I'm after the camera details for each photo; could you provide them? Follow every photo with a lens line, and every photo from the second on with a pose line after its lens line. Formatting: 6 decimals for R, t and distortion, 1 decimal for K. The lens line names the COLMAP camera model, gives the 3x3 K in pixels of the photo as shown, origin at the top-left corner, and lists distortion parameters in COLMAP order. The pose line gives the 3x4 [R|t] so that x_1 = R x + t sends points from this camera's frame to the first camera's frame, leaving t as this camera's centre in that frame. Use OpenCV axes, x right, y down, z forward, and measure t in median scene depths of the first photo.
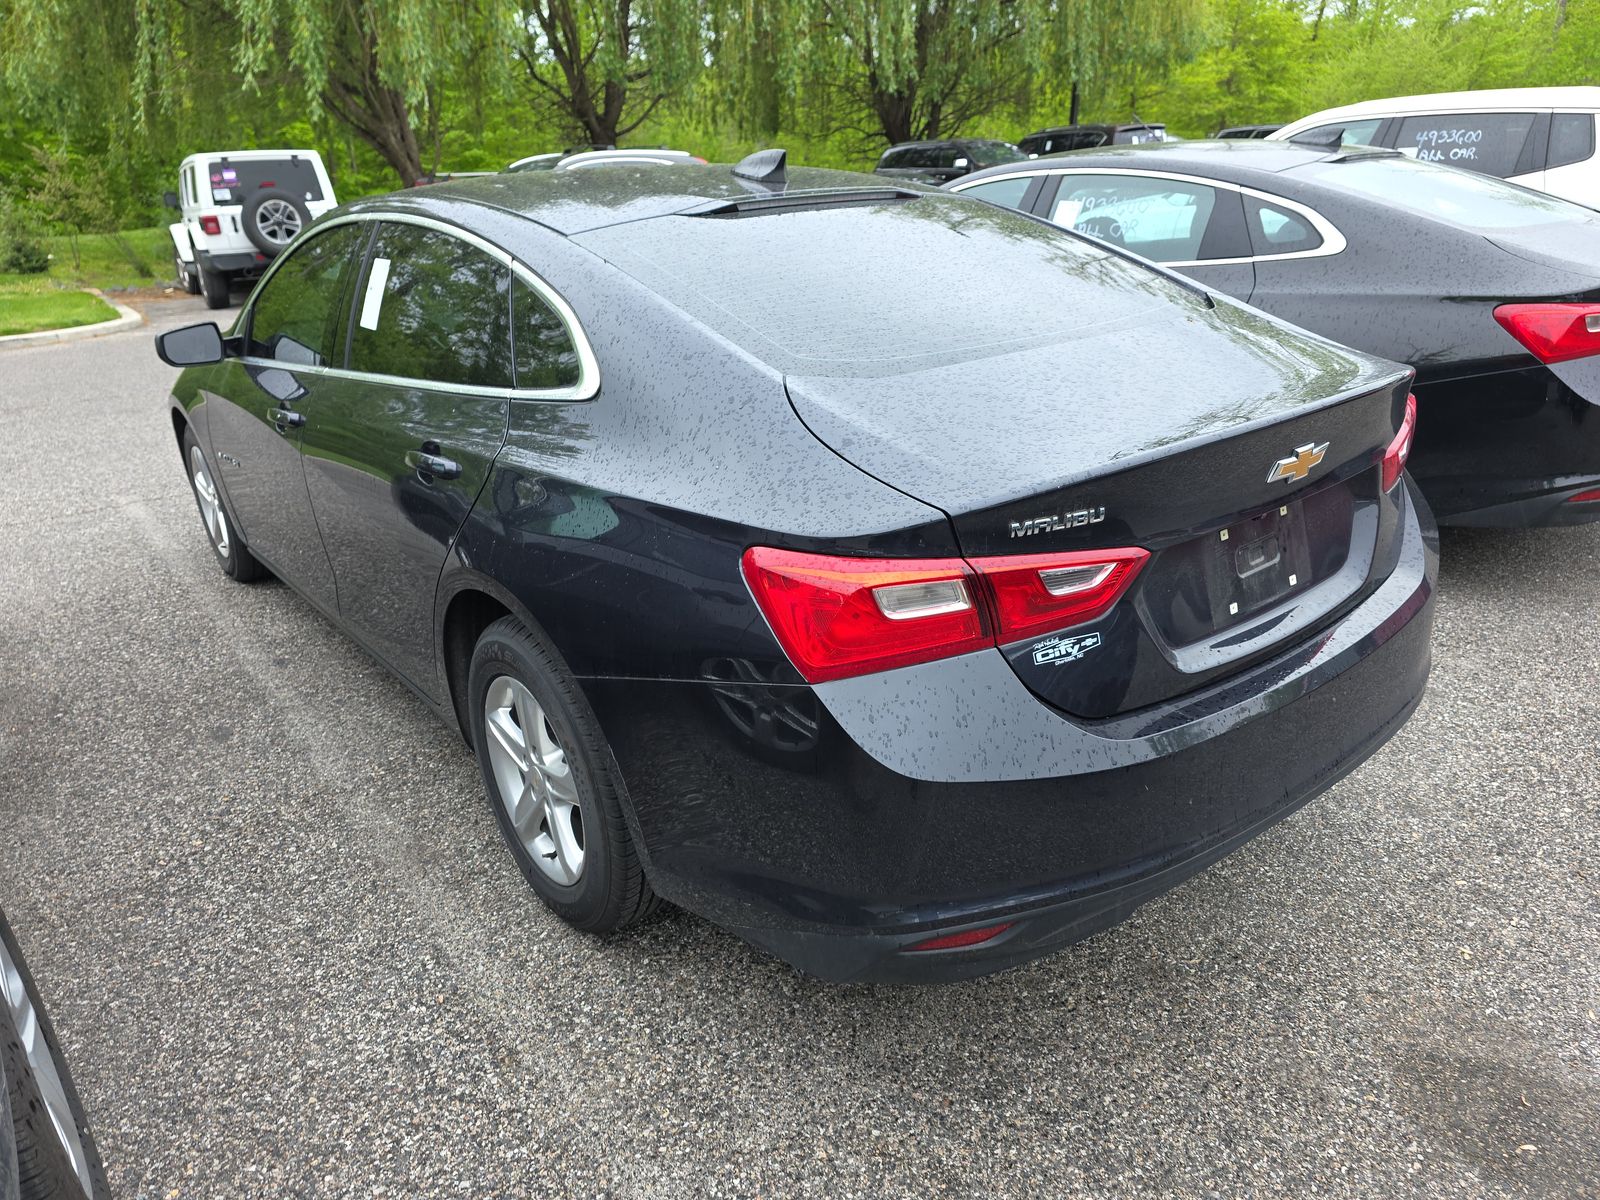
lens RADIAL K [[1122.3, 0, 795.5], [0, 1122.3, 625.8], [0, 0, 1]] dist [0.061531, -0.055464]
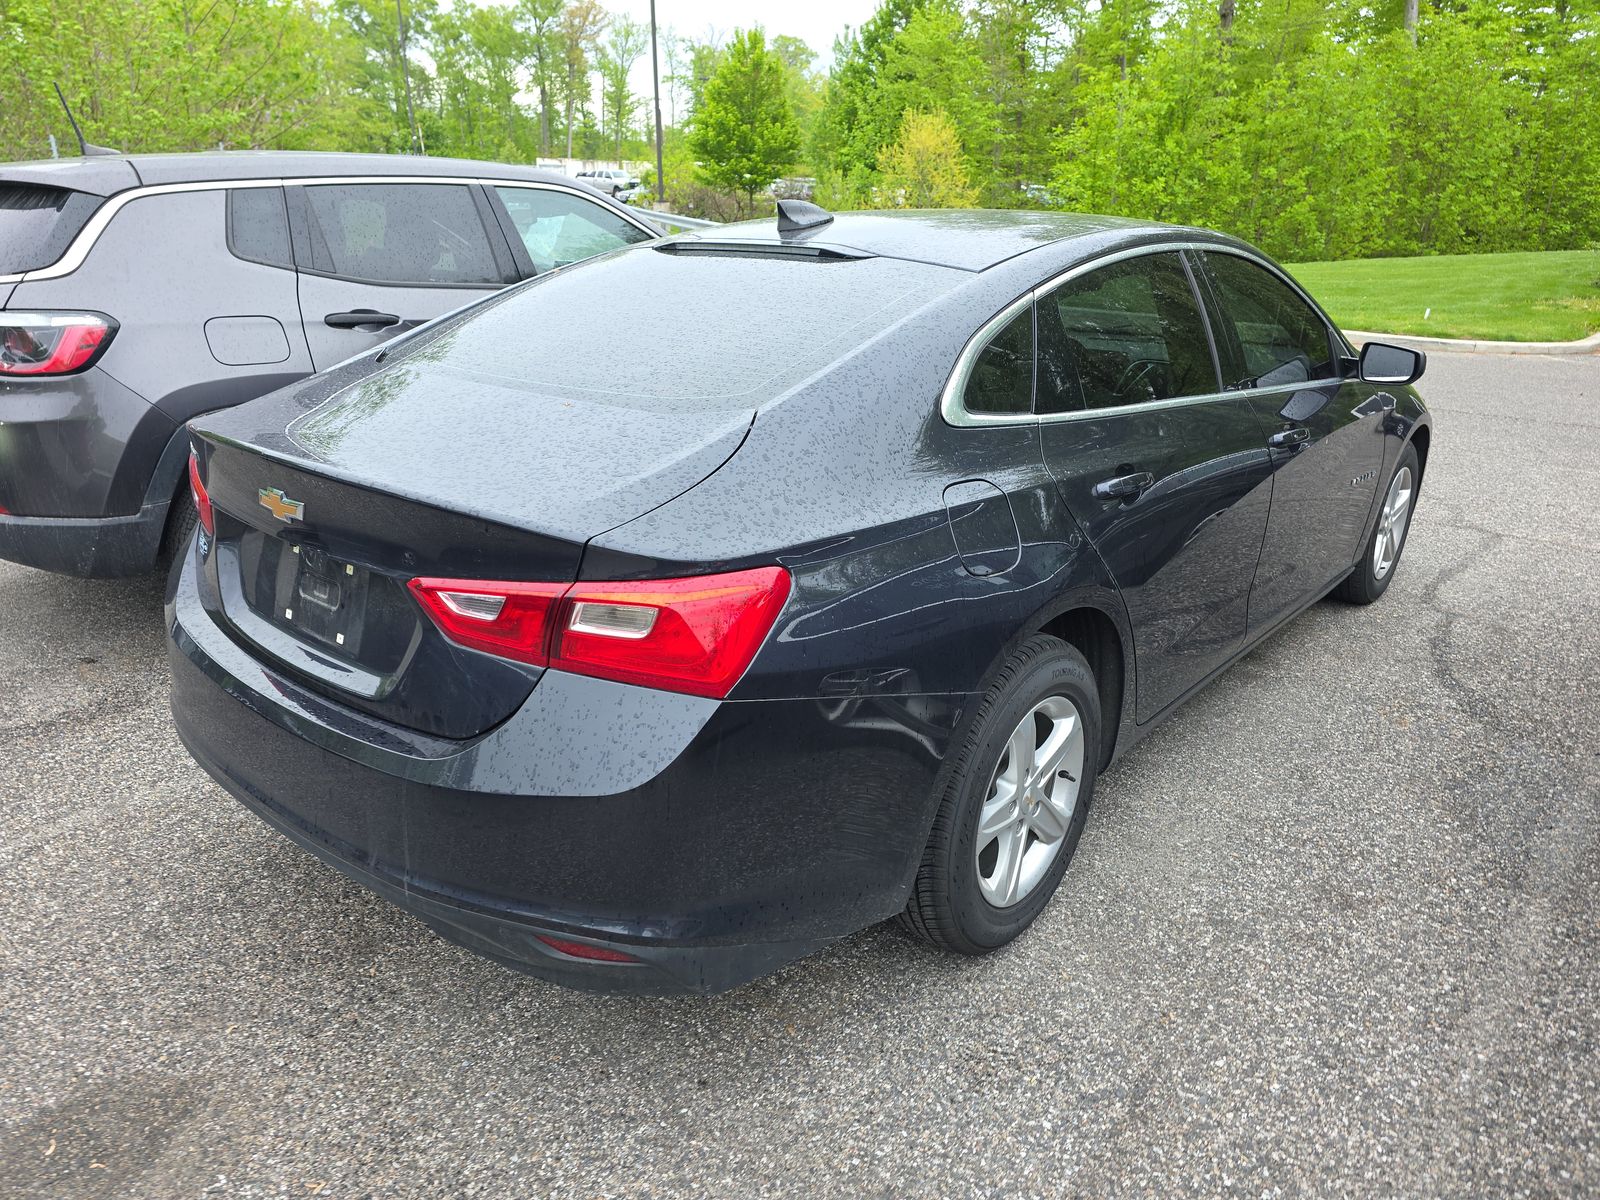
lens RADIAL K [[1129.3, 0, 795.5], [0, 1129.3, 591.6], [0, 0, 1]] dist [0.053958, -0.044902]
pose [[0.145293, 0.361948, -0.920806, 1.117222], [-0.391102, 0.875892, 0.282582, -0.411880], [0.908806, 0.319072, 0.268820, 0.856622]]
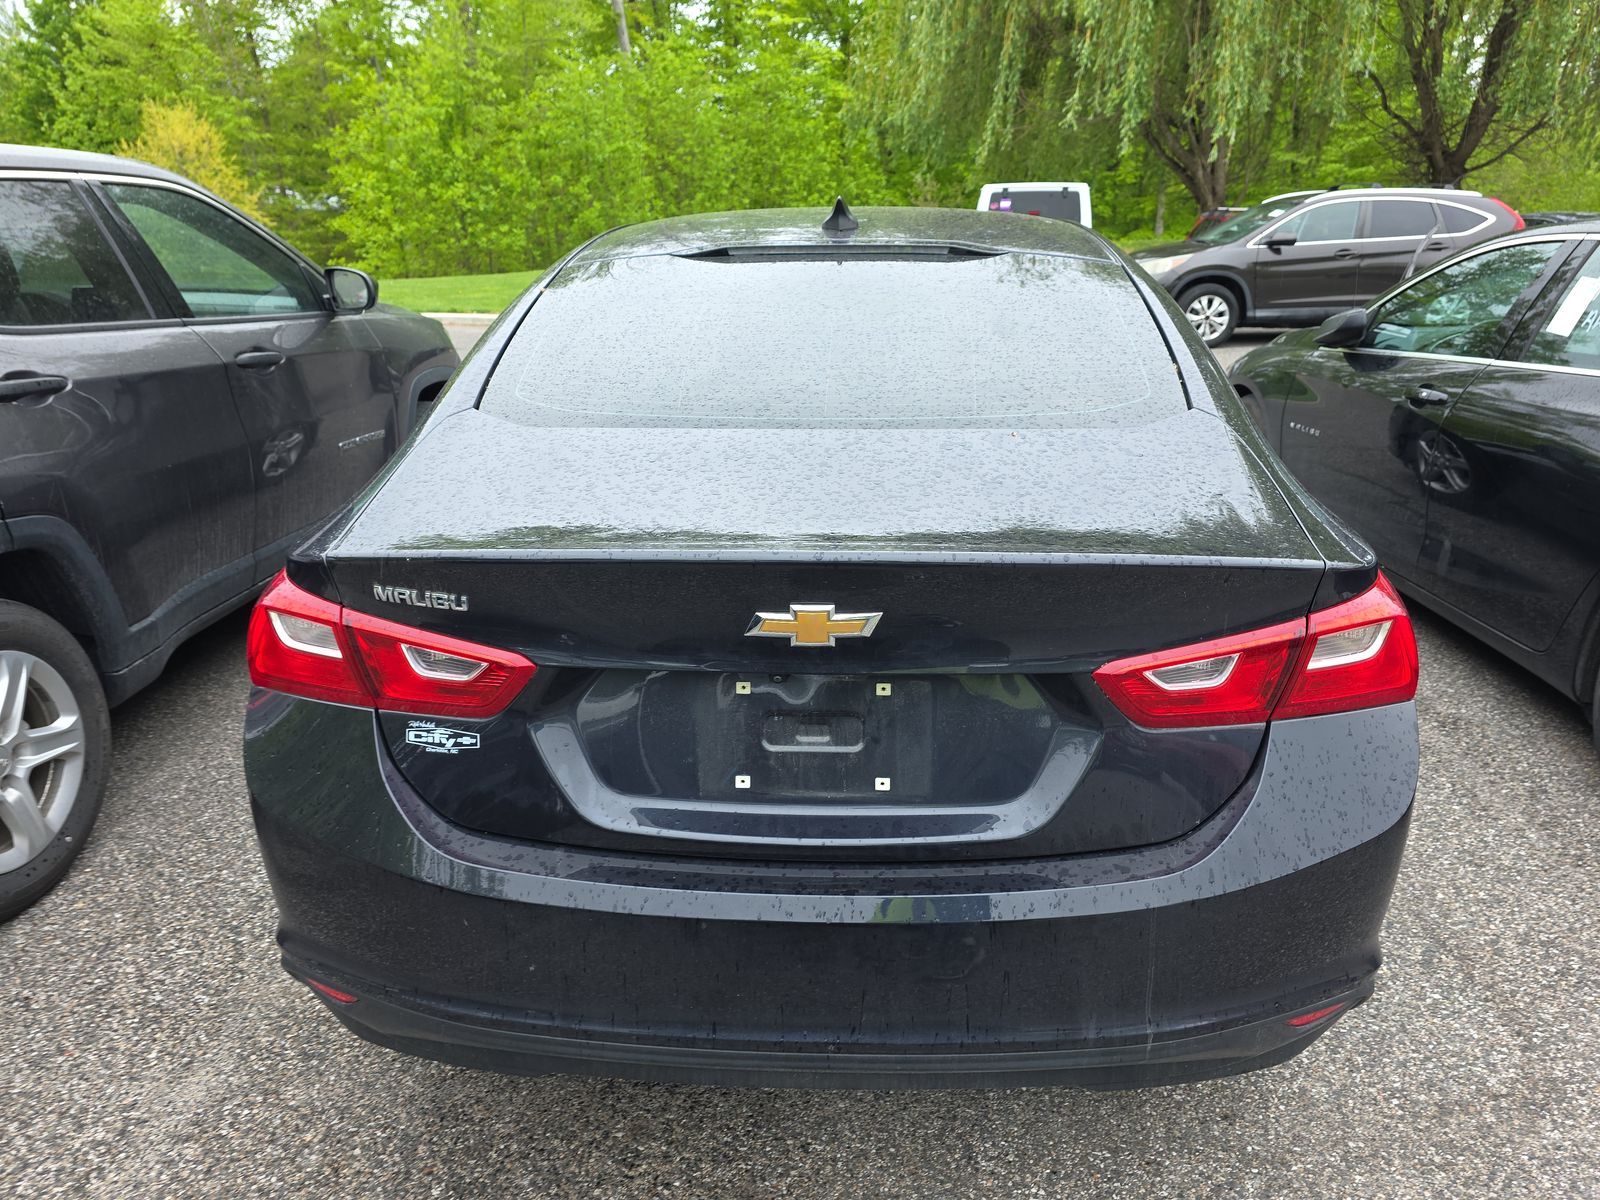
lens RADIAL K [[1117.7, 0, 800.0], [0, 1117.7, 600.0], [0, 0, 1]] dist [0.049411, -0.048947]
pose [[0.742545, 0.255538, -0.619134, 0.648790], [-0.280578, 0.958022, 0.058905, -0.145528], [0.608196, 0.129976, 0.783073, 0.292429]]
